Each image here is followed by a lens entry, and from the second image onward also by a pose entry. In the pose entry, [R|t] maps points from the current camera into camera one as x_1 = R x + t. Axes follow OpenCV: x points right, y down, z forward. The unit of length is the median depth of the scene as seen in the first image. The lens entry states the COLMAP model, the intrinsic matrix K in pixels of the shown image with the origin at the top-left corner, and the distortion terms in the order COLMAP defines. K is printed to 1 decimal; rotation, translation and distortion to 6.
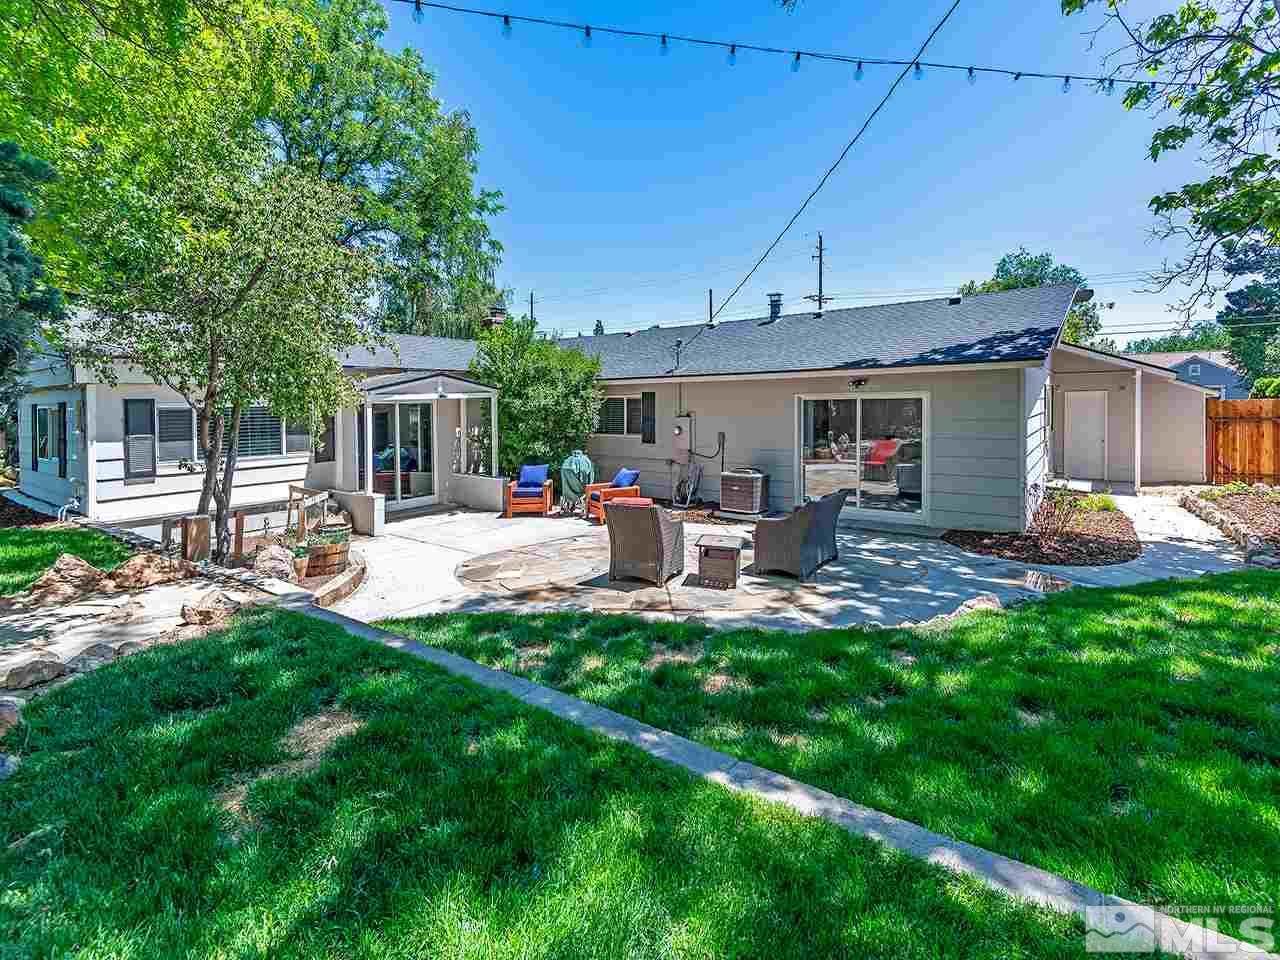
lens RADIAL K [[617.2, 0, 640.3], [0, 617.2, 417.7], [0, 0, 1]] dist [0.000206, 0.000279]
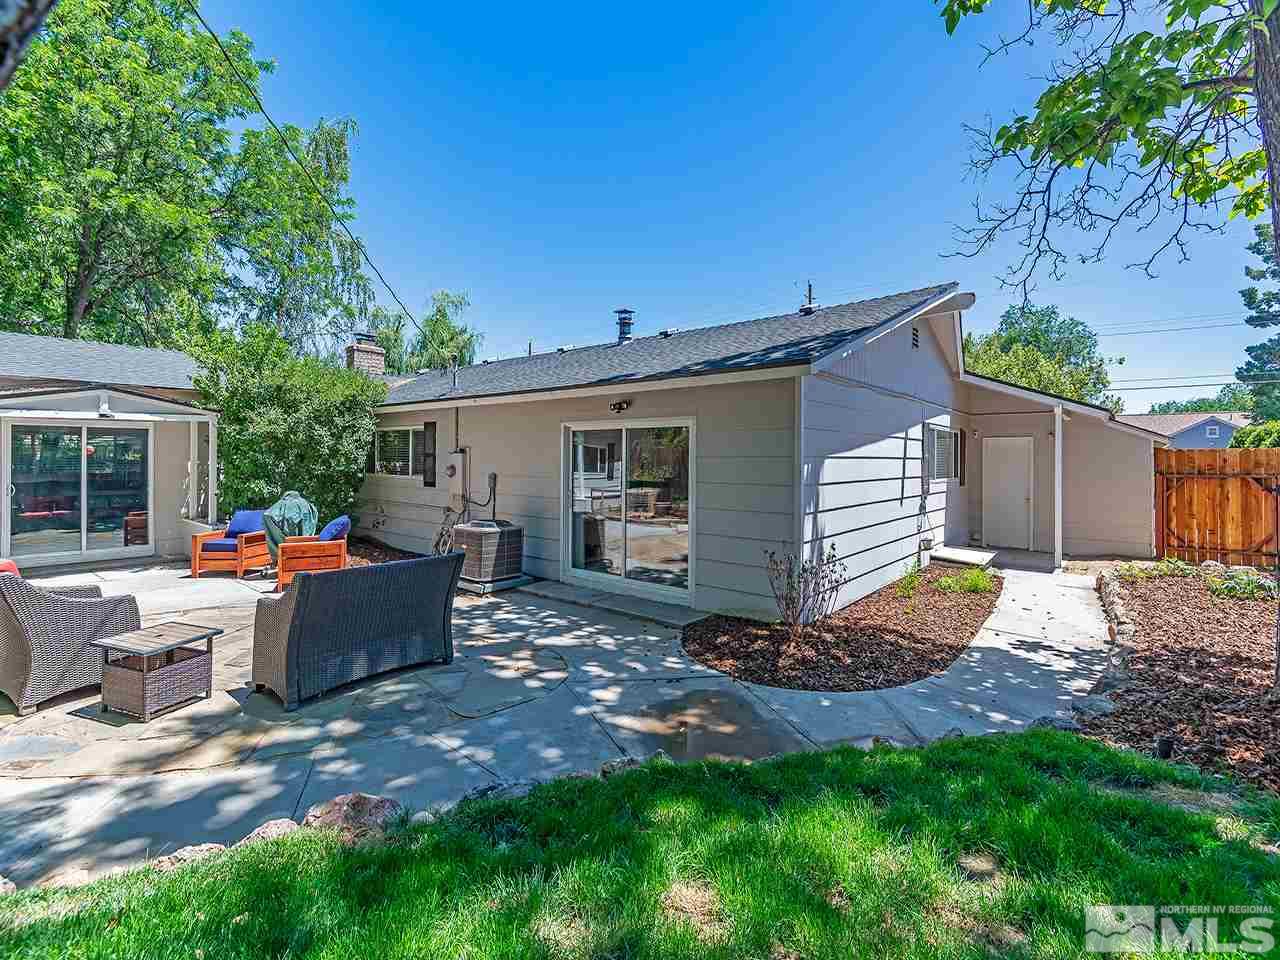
lens RADIAL K [[603.3, 0, 654.8], [0, 603.3, 457.6], [0, 0, 1]] dist [0.002803, -0.000016]
pose [[0.998921, 0.023669, -0.039963, 0.341795], [-0.024803, 0.999296, -0.028143, 0.018882], [0.039268, 0.029104, 0.998805, 0.237543]]
